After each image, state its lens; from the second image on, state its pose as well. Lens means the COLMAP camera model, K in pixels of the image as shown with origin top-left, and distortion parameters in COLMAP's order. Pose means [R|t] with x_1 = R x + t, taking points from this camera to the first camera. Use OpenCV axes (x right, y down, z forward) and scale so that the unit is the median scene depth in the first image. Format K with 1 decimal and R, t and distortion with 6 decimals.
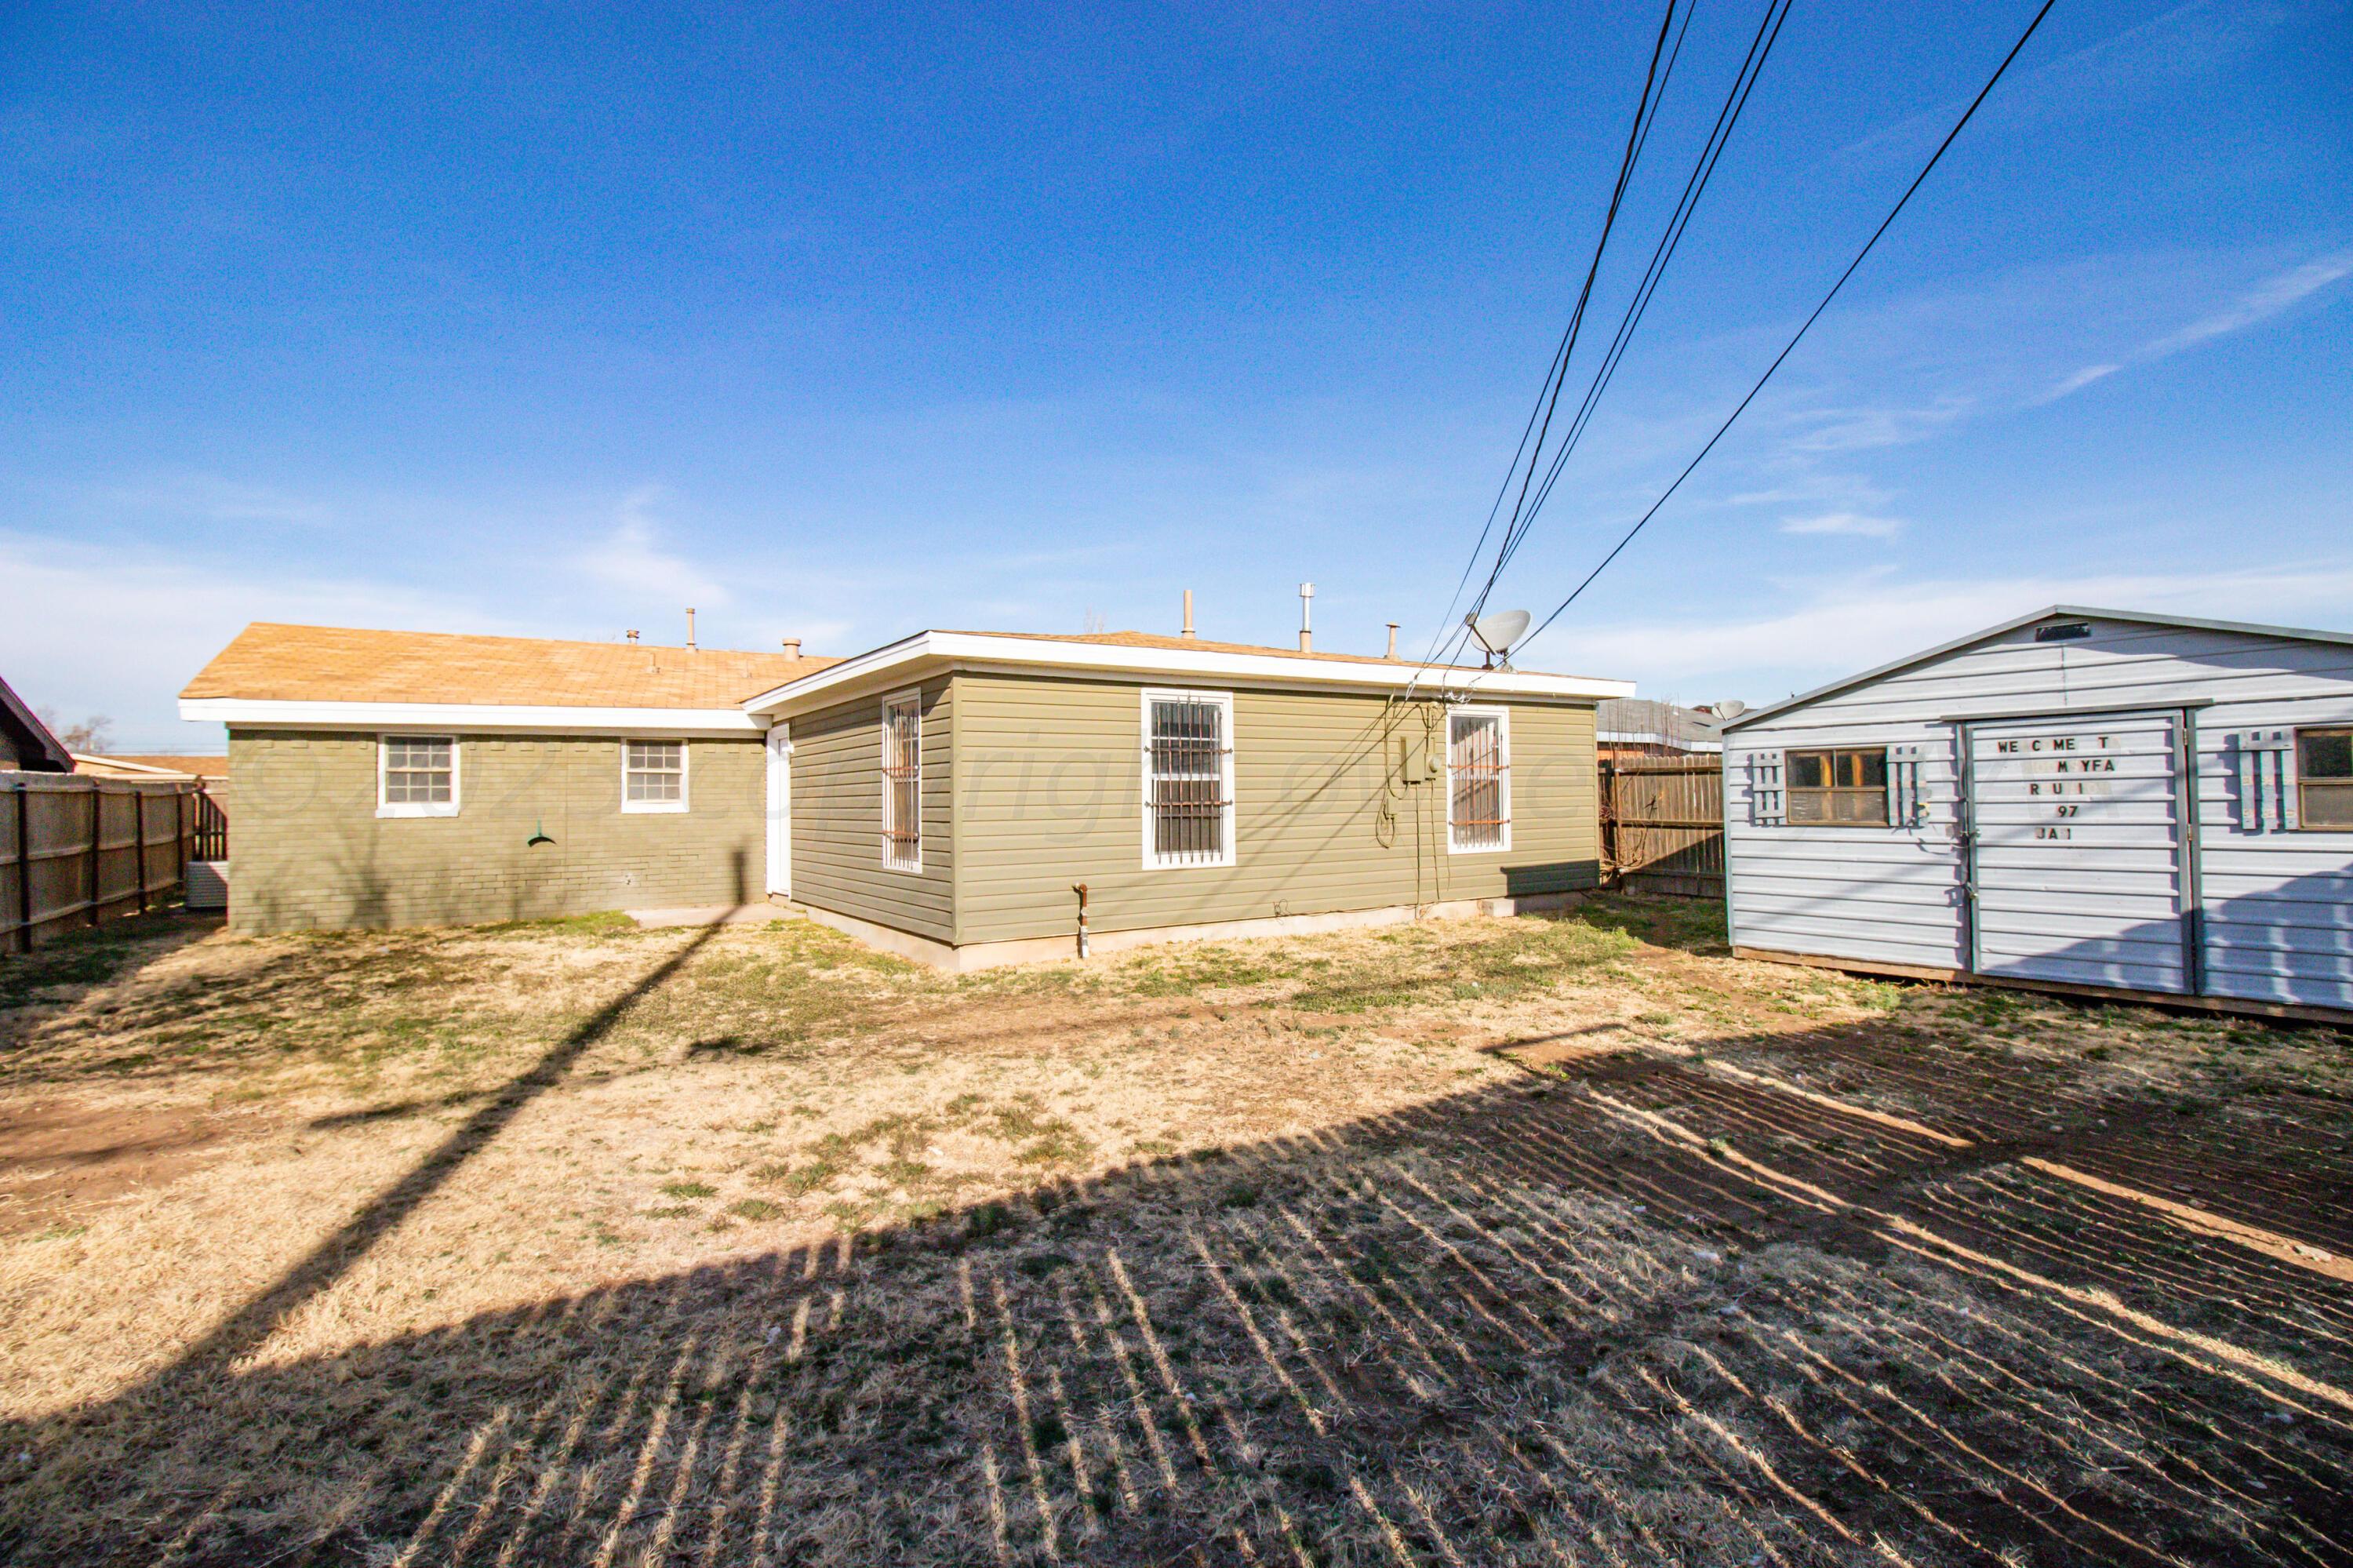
lens RADIAL K [[1109.6, 0, 1135.1], [0, 1109.6, 778.4], [0, 0, 1]] dist [-0.004111, -0.010672]
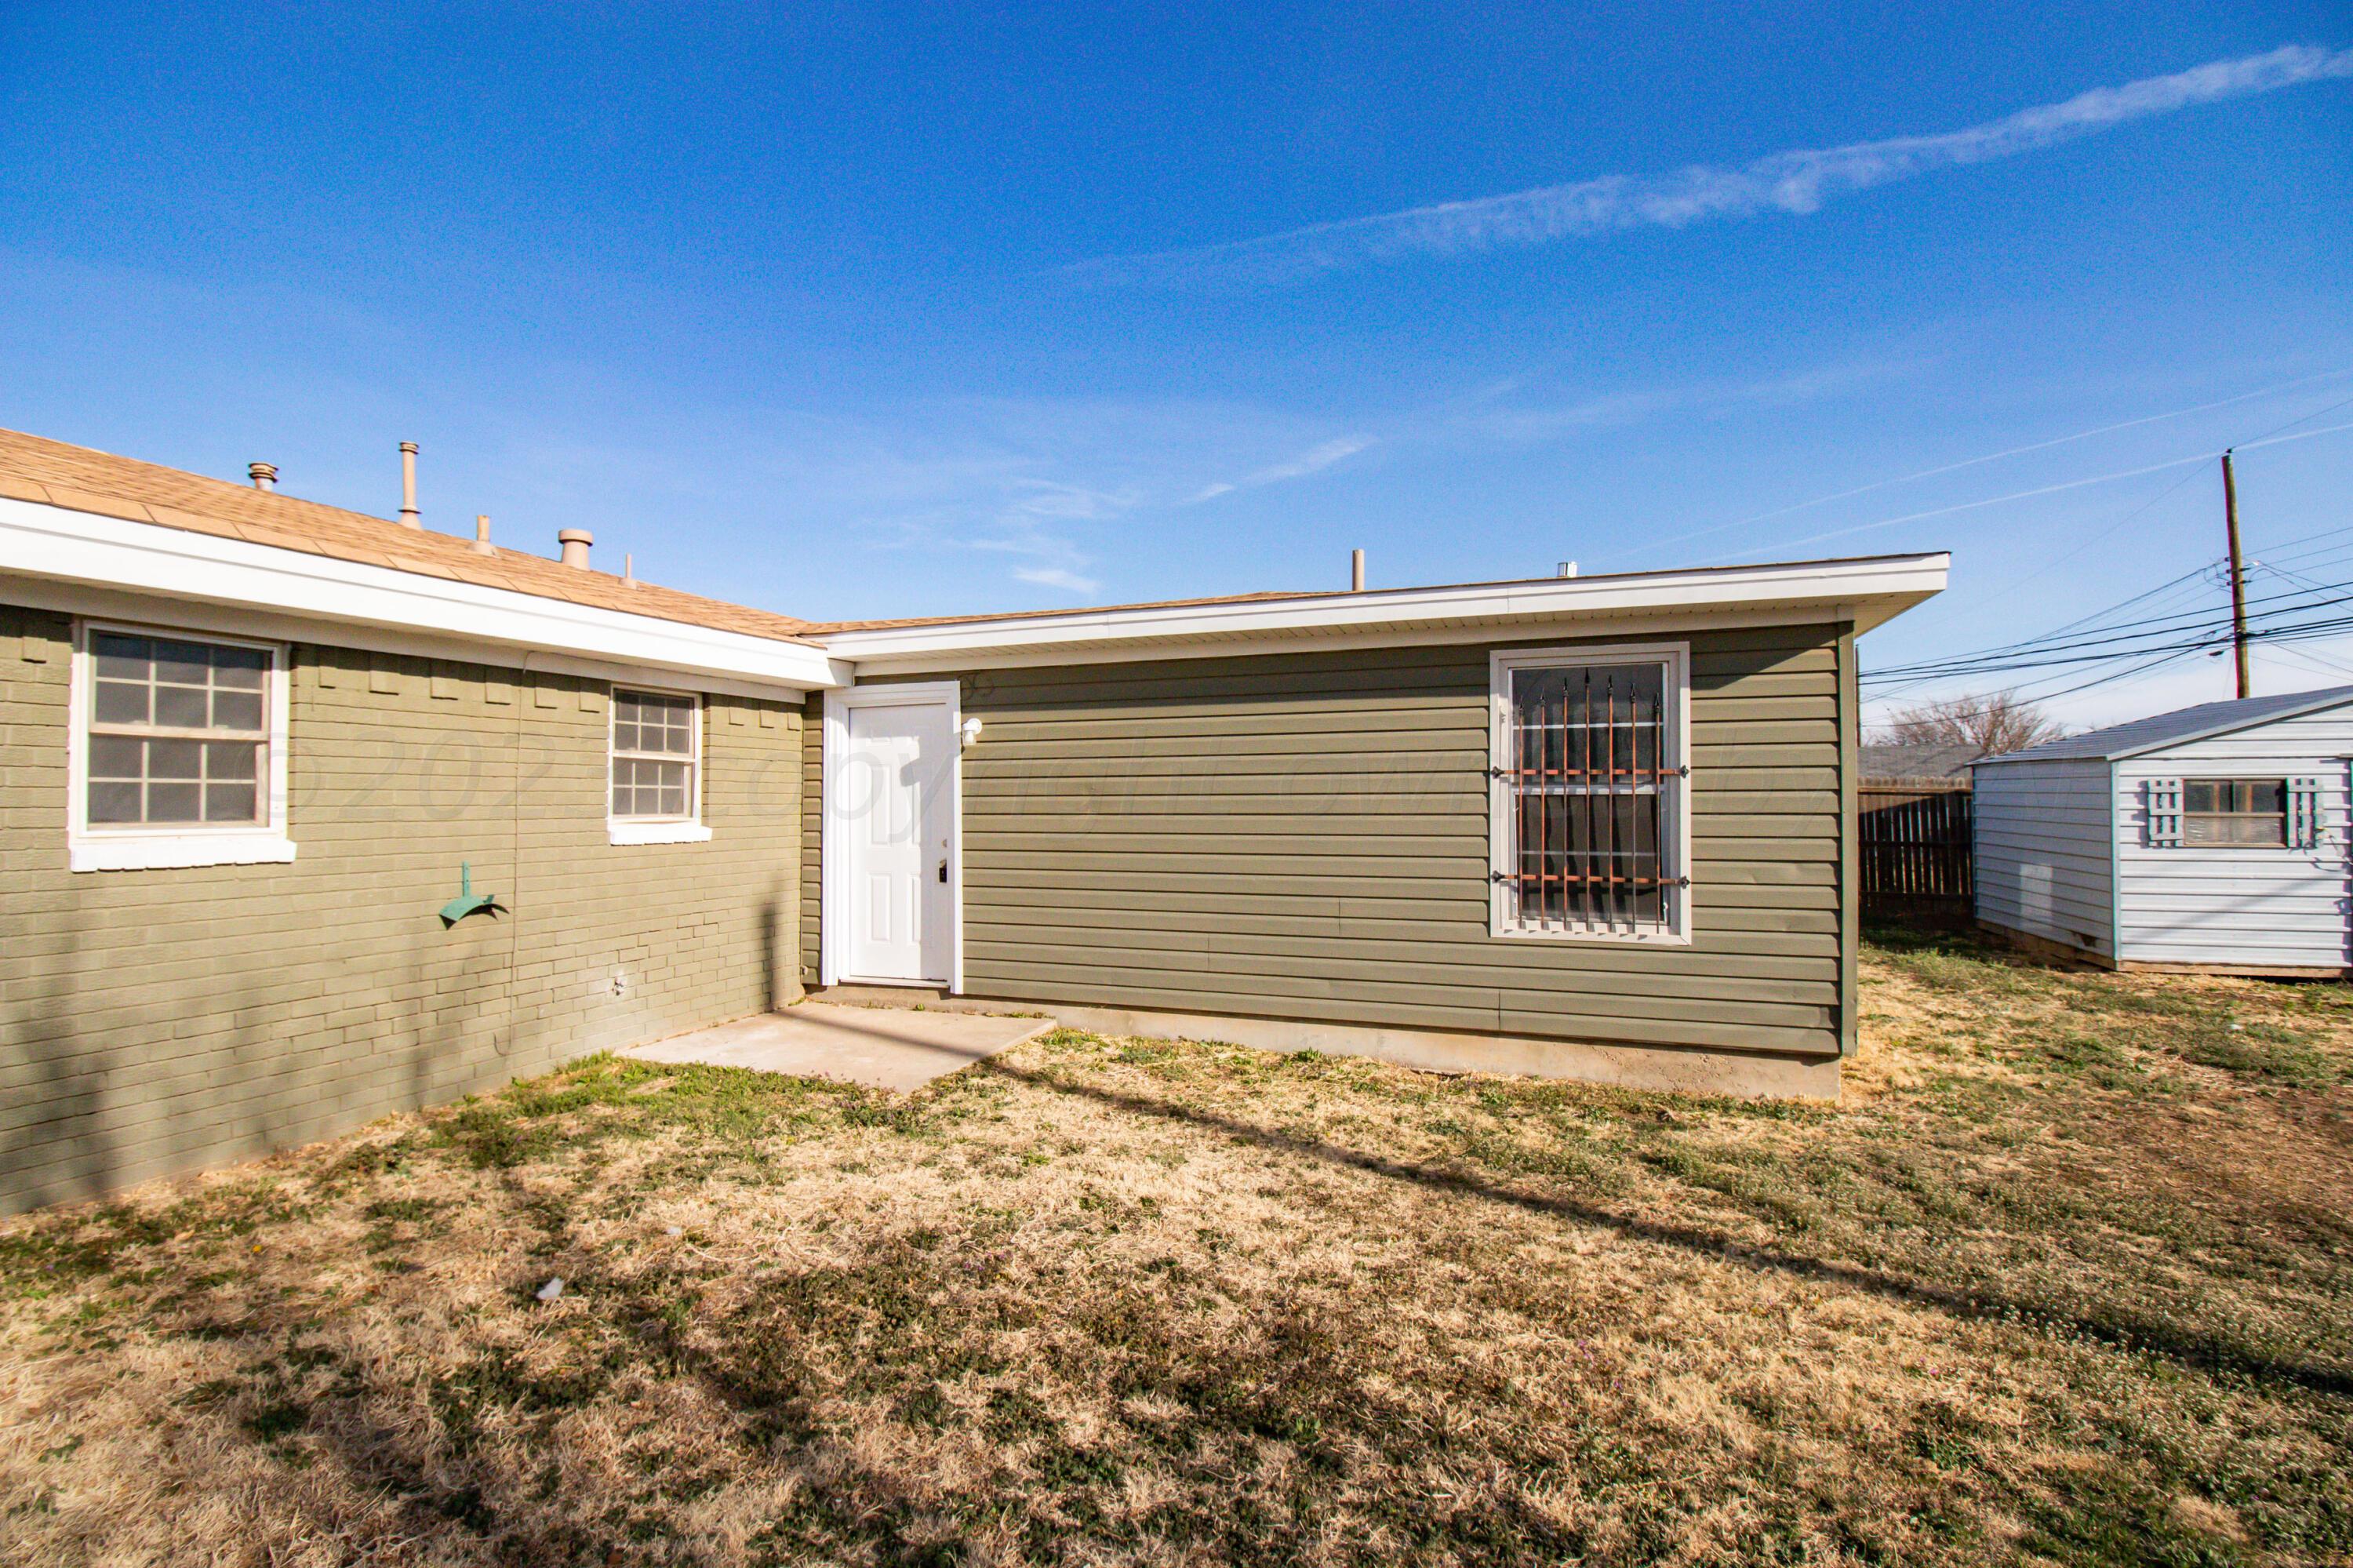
lens RADIAL K [[1106.0, 0, 1127.9], [0, 1106.0, 769.0], [0, 0, 1]] dist [-0.005497, -0.008731]
pose [[0.794820, 0.028606, 0.606171, -1.128580], [-0.018447, 0.999566, -0.022982, 0.011790], [-0.606565, 0.007084, 0.795002, 0.972704]]
